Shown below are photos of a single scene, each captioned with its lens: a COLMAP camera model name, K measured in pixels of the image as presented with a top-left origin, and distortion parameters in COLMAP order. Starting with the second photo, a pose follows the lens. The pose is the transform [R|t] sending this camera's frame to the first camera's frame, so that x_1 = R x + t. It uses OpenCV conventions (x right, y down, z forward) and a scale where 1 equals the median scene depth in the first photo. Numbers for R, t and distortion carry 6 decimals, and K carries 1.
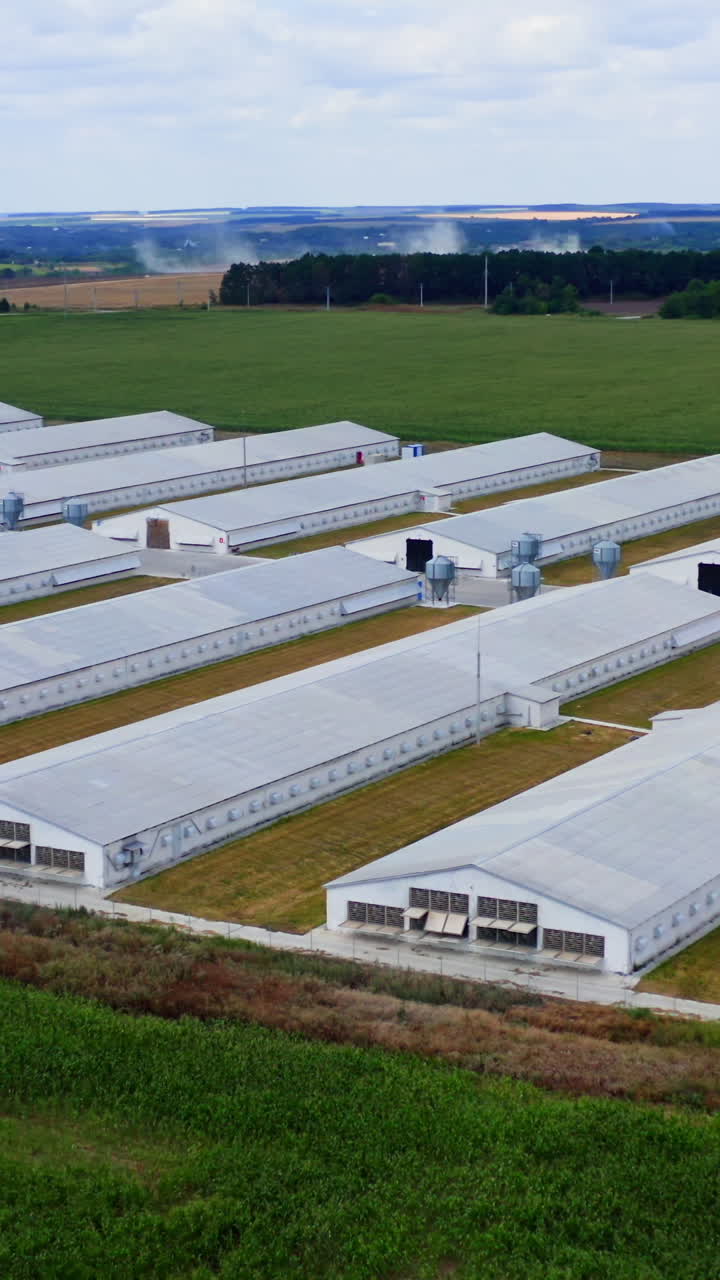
lens RADIAL K [[2209.7, 0, 360.0], [0, 2209.7, 640.0], [0, 0, 1]] dist [0.045045, 0.033802]
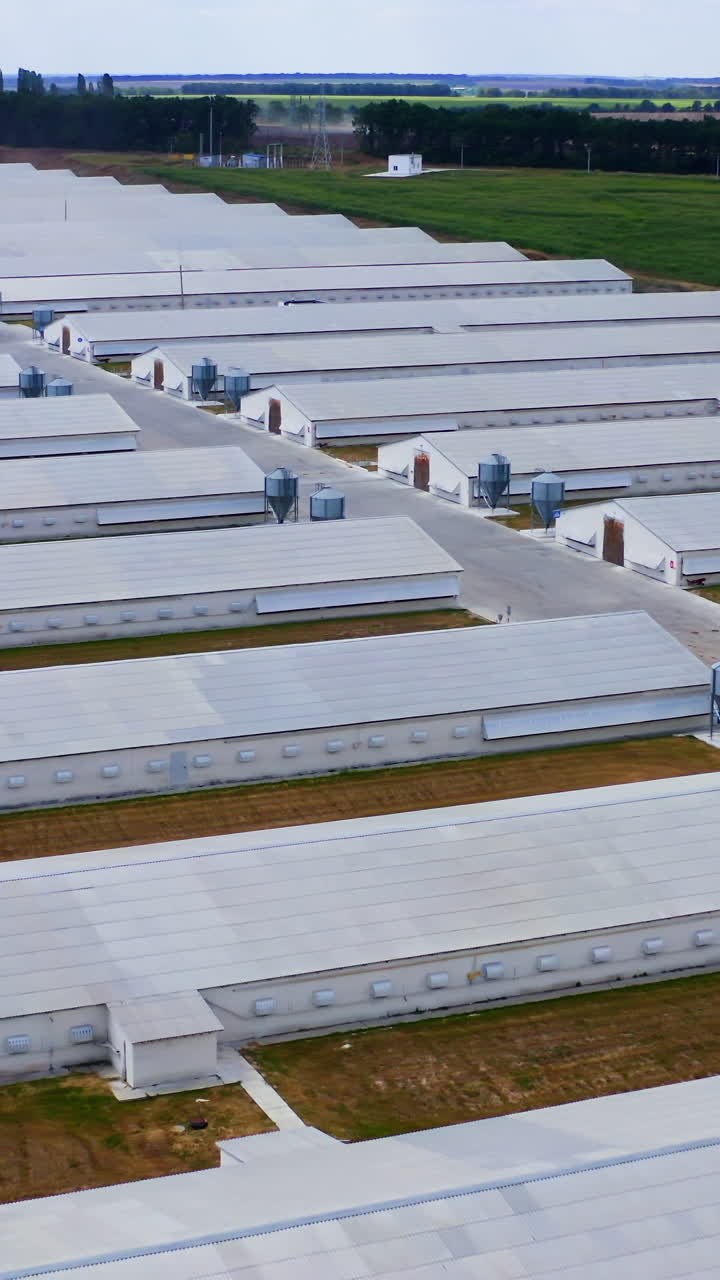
lens RADIAL K [[2209.7, 0, 360.0], [0, 2209.7, 640.0], [0, 0, 1]] dist [0.045045, 0.033802]
pose [[0.799839, 0.160921, -0.578241, 0.313316], [-0.121628, 0.986857, 0.106397, -0.098669], [0.587762, -0.014770, 0.808899, 0.442787]]
